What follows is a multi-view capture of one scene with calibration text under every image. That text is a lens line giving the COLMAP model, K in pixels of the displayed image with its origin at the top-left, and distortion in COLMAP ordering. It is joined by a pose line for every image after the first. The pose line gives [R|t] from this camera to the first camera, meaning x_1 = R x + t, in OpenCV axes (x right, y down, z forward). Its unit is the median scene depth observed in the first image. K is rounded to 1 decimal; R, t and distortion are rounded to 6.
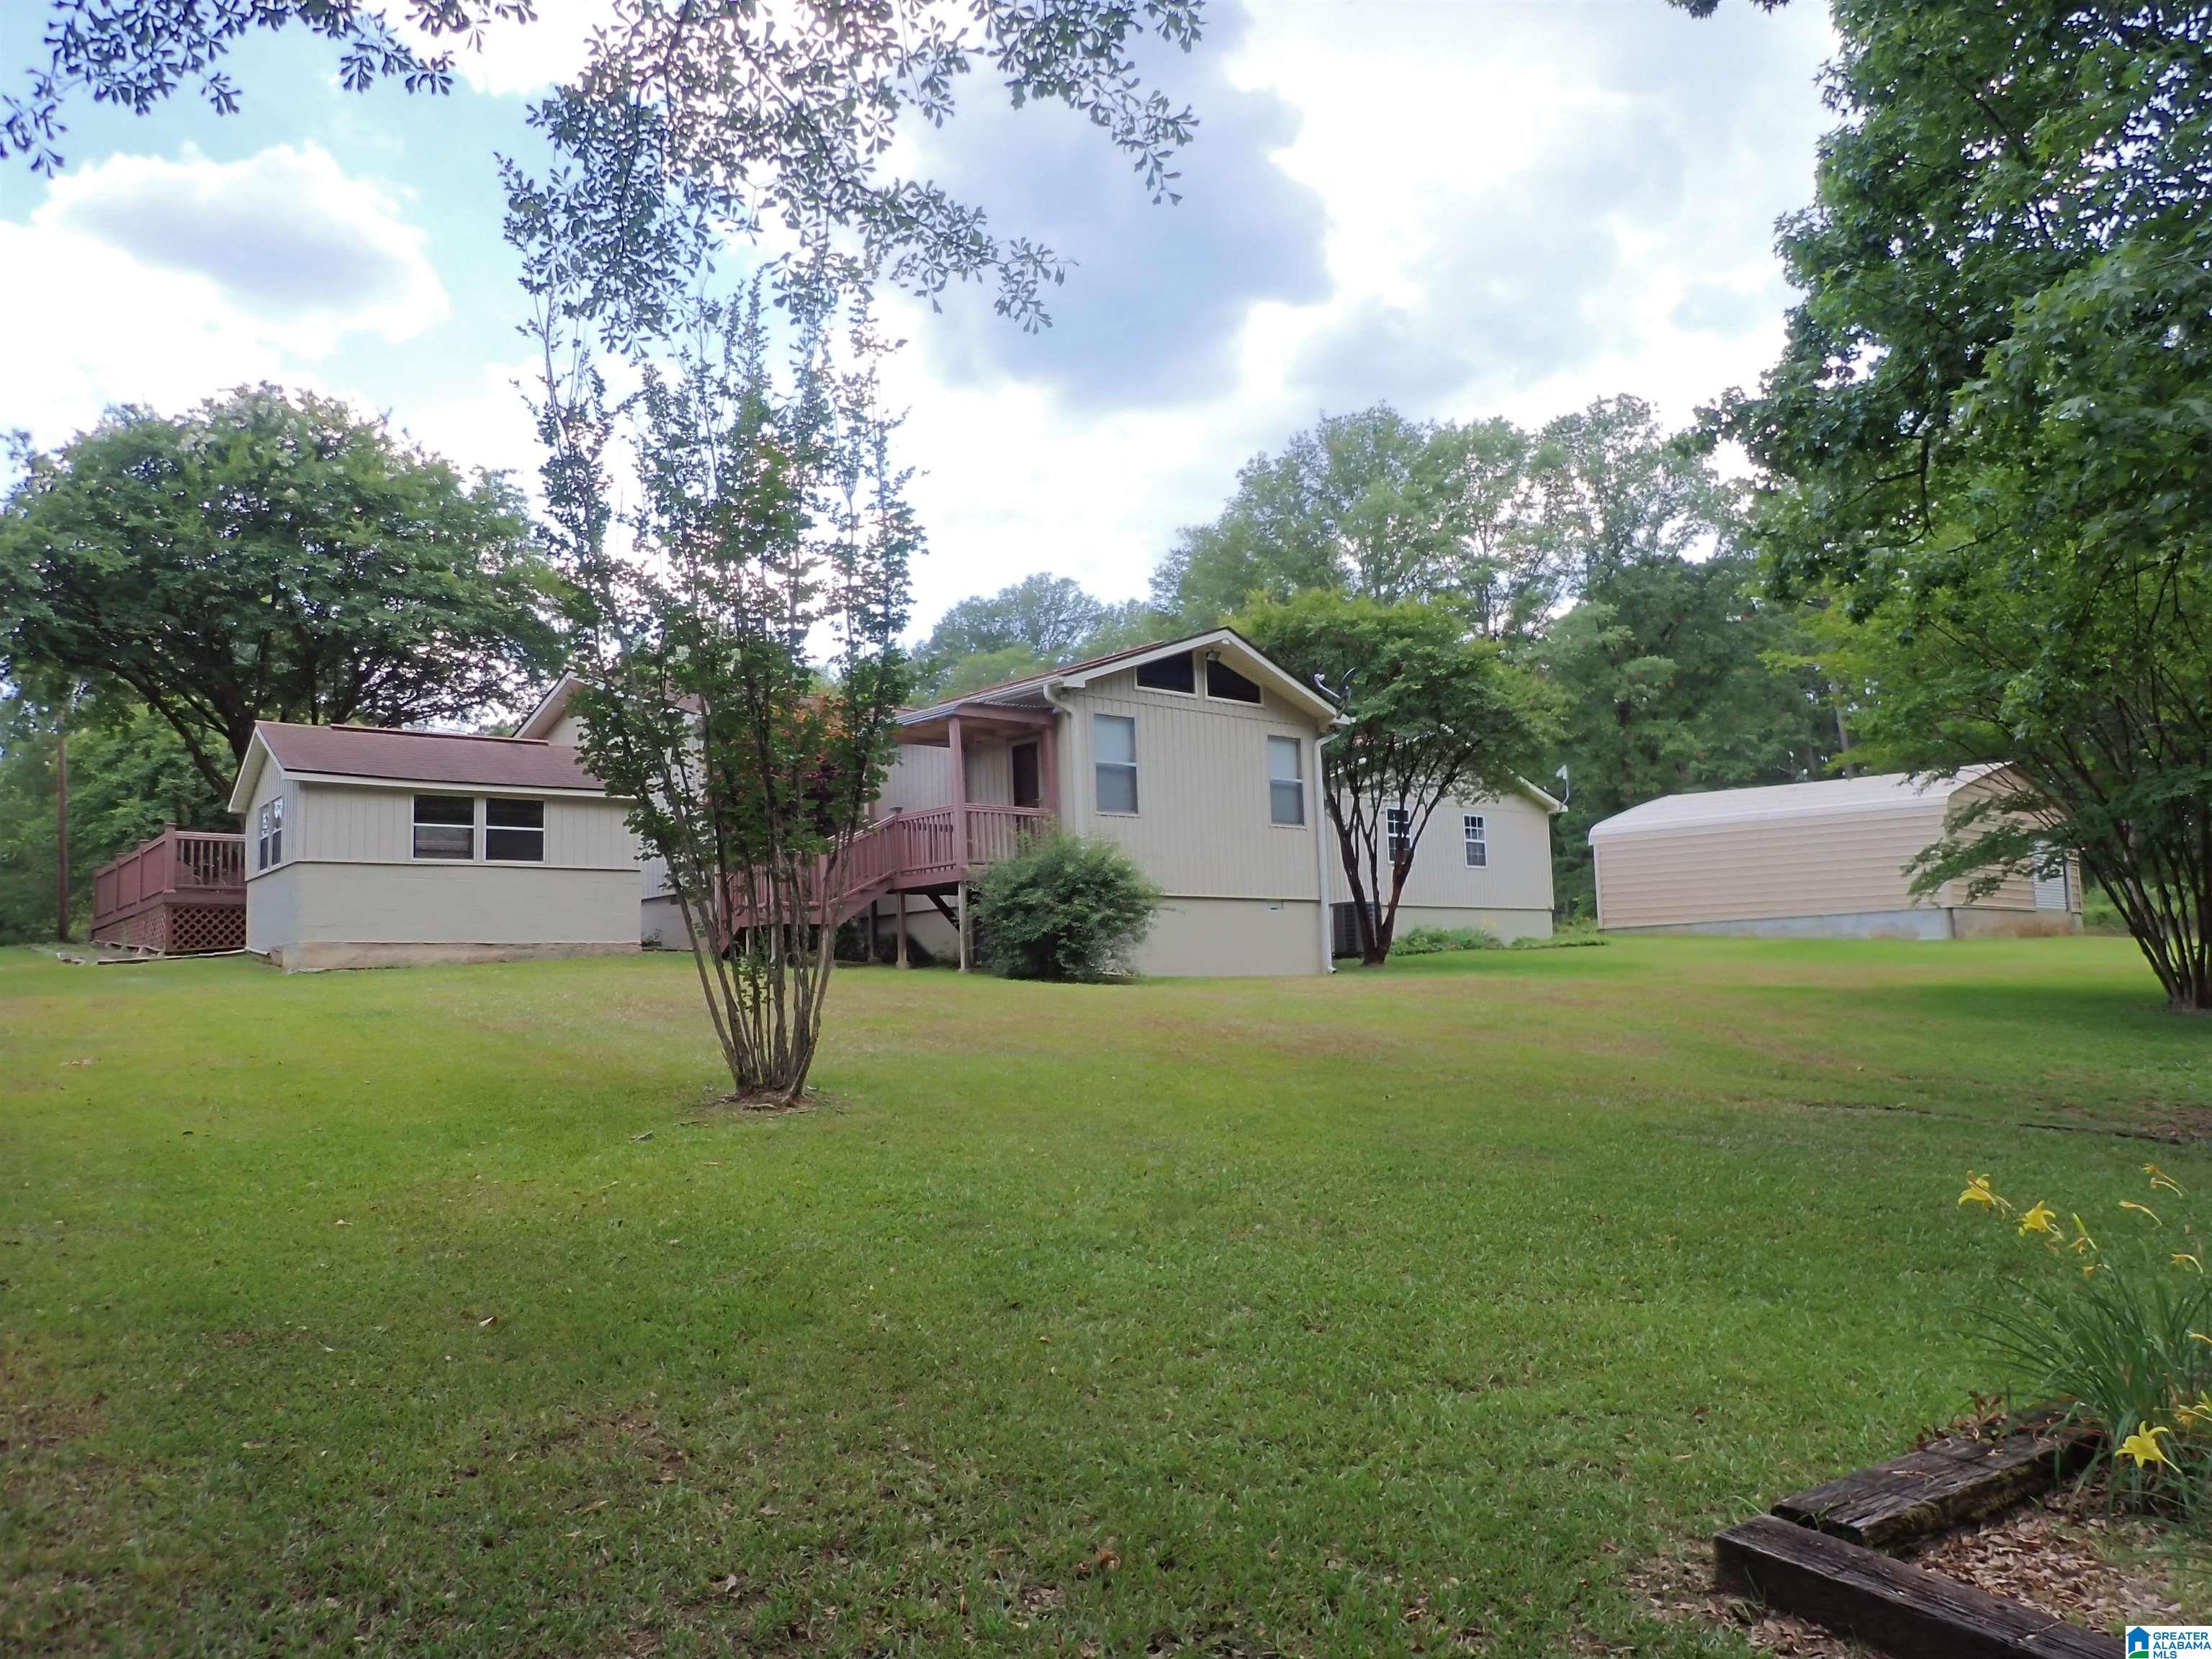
lens RADIAL K [[1614.1, 0, 1106.0], [0, 1614.1, 829.5], [0, 0, 1]] dist [-0.001465, -0.001851]
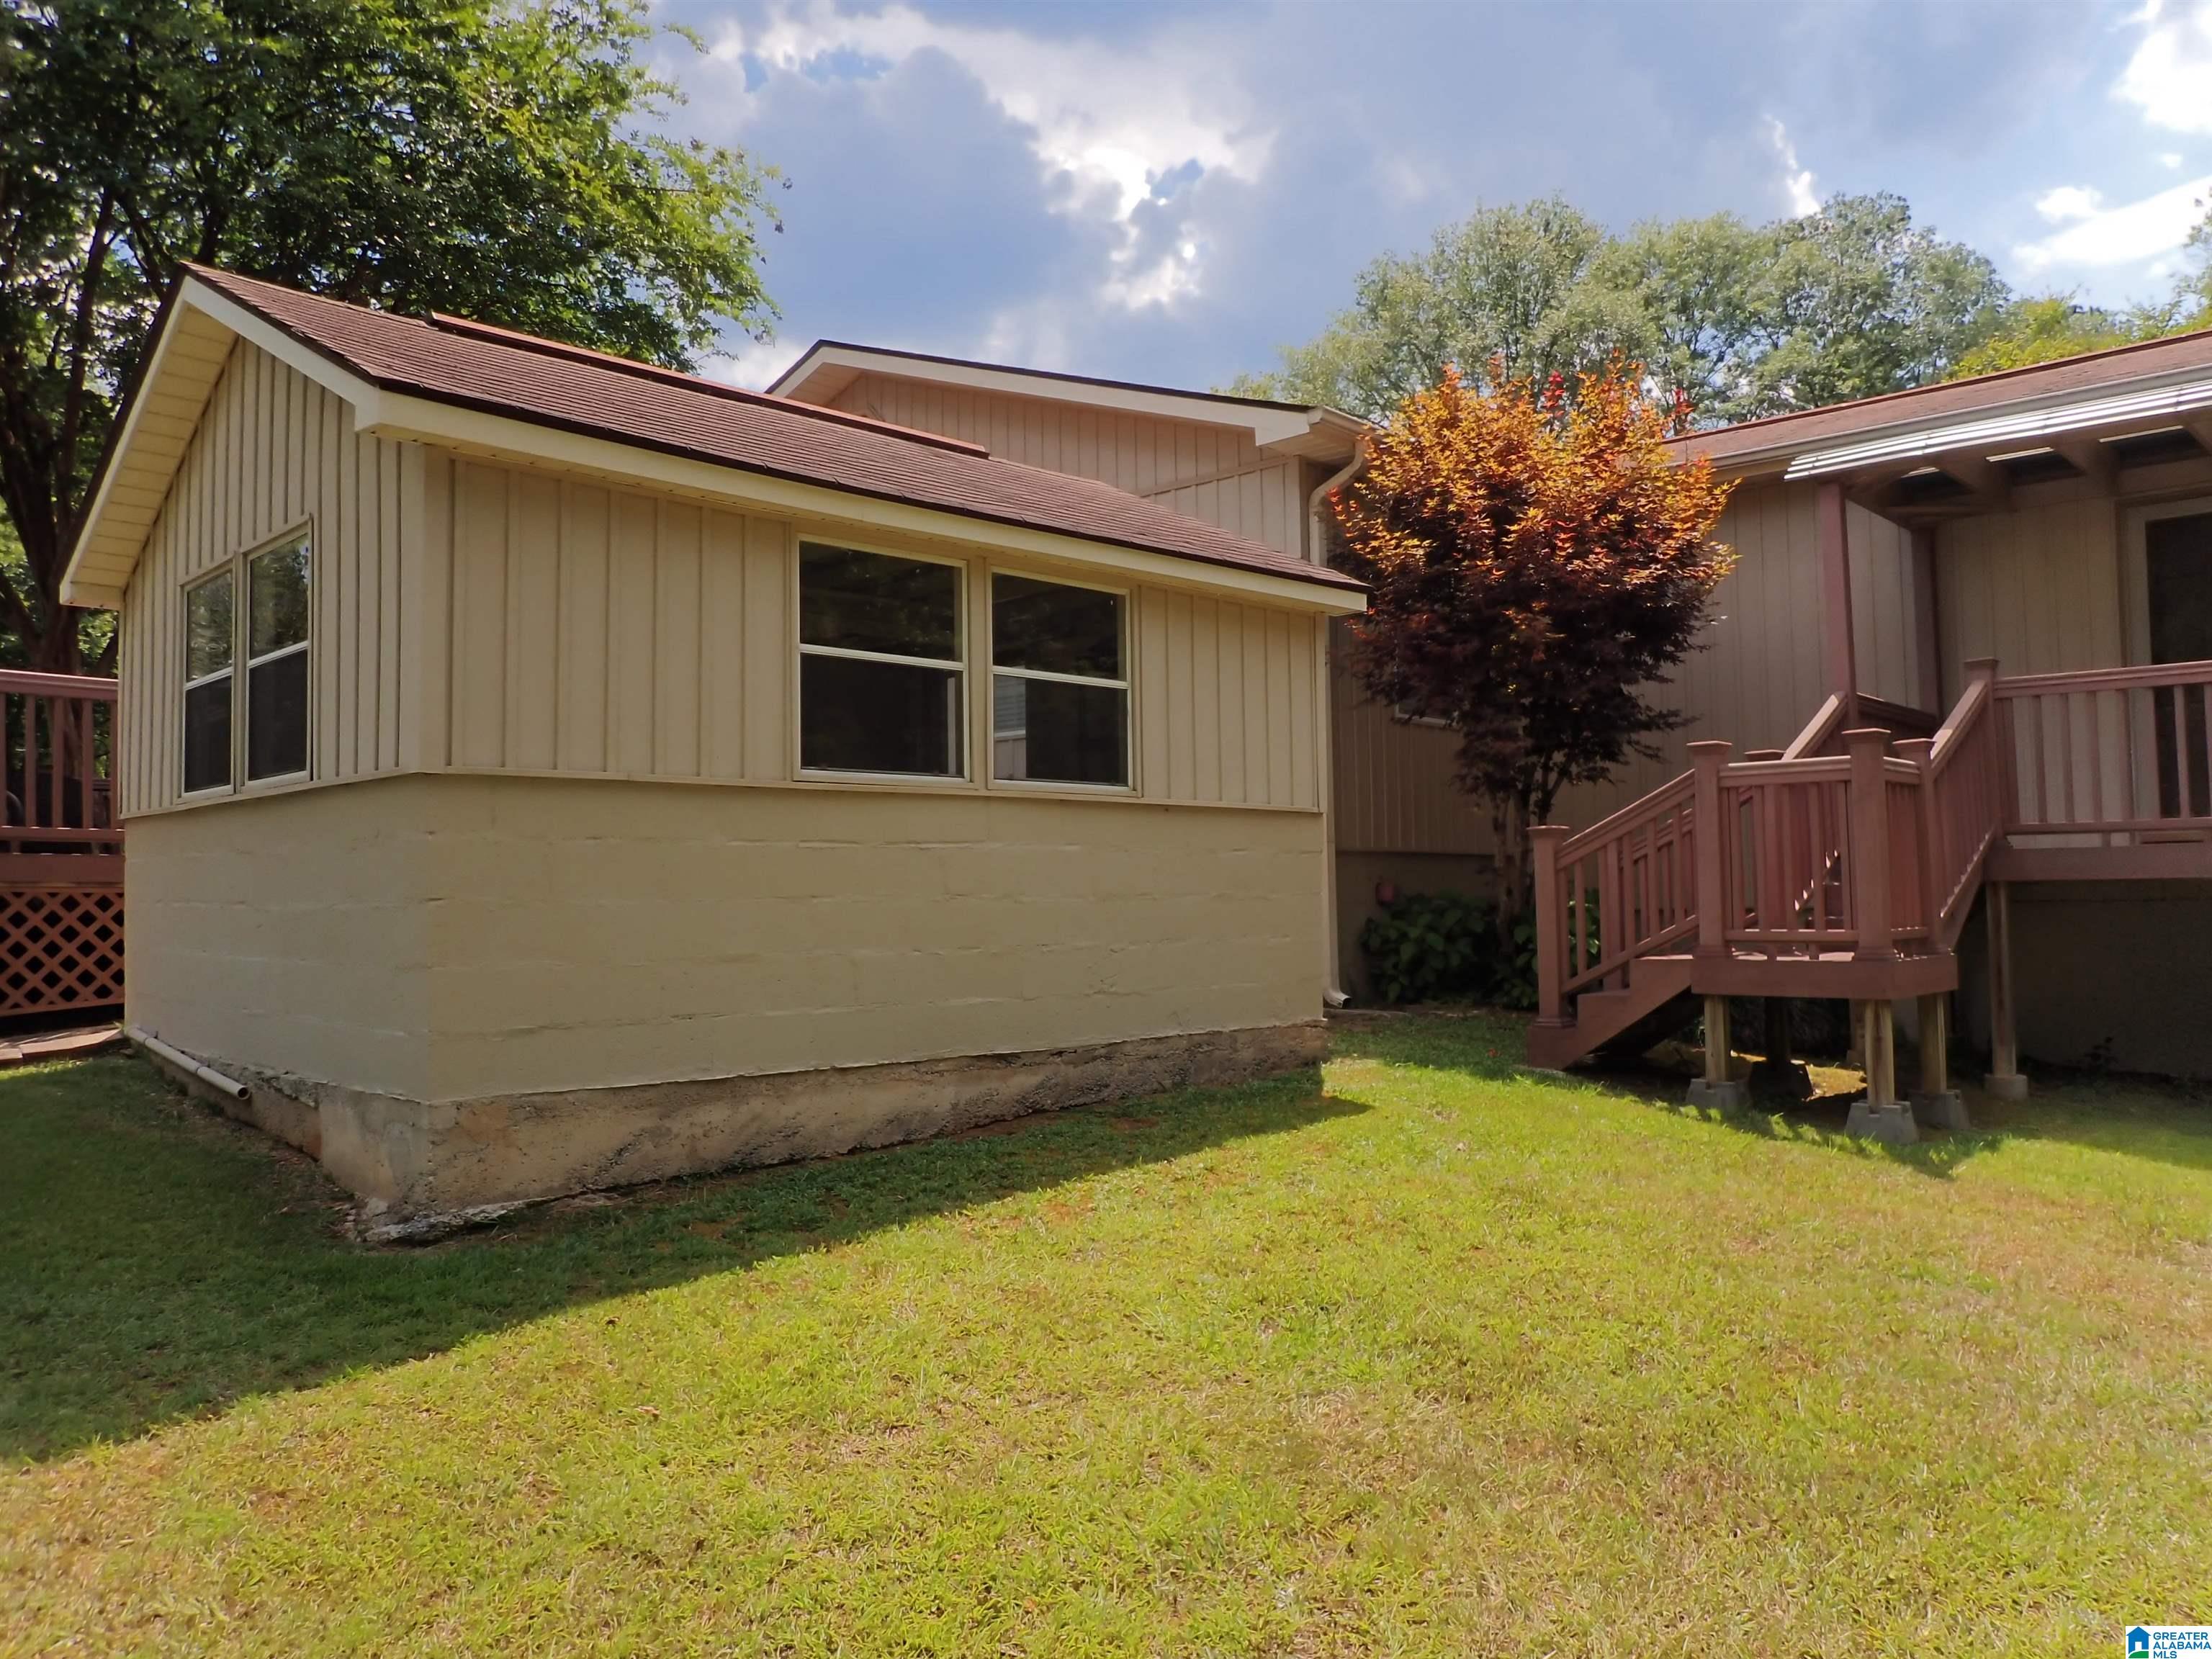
lens RADIAL K [[1614.1, 0, 1106.0], [0, 1614.1, 829.5], [0, 0, 1]] dist [-0.001465, -0.001851]
pose [[0.991829, 0.021752, 0.125704, -0.399267], [-0.030433, 0.997251, 0.067553, 0.006899], [-0.123889, -0.070827, 0.989765, 0.692901]]
